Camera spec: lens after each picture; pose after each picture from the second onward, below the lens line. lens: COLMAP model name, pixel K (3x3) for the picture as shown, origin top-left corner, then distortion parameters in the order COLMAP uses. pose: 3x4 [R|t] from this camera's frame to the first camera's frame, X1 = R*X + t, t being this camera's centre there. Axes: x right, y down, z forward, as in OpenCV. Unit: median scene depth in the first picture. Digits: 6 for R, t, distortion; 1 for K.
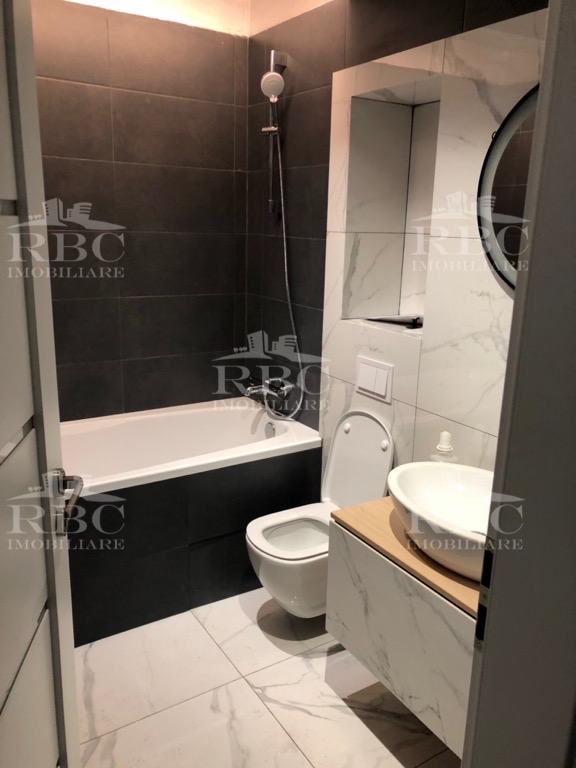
lens RADIAL K [[621.8, 0, 286.8], [0, 621.8, 386.1], [0, 0, 1]] dist [0.014456, 0.002391]
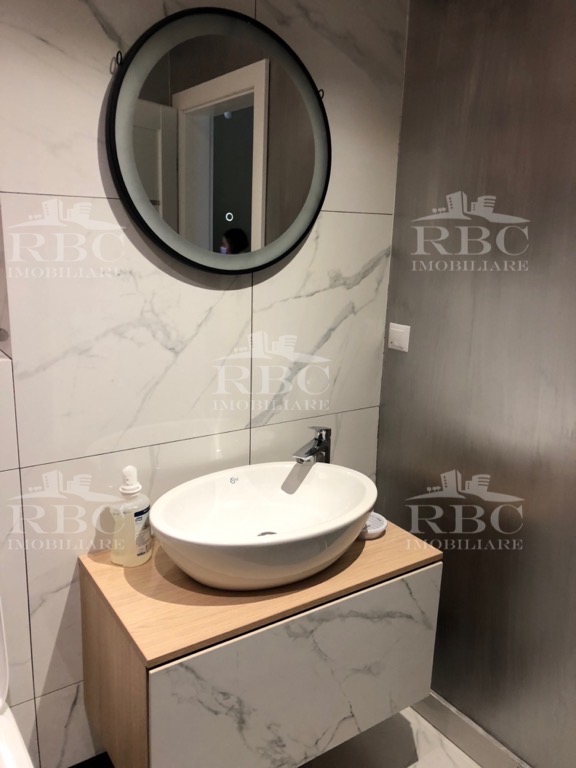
lens RADIAL K [[621.8, 0, 286.0], [0, 621.8, 379.0], [0, 0, 1]] dist [0.014456, 0.002391]
pose [[-0.035994, -0.255882, 0.966038, -0.454711], [0.222296, 0.940395, 0.257373, -0.179105], [-0.974315, 0.224010, 0.023033, 0.828381]]
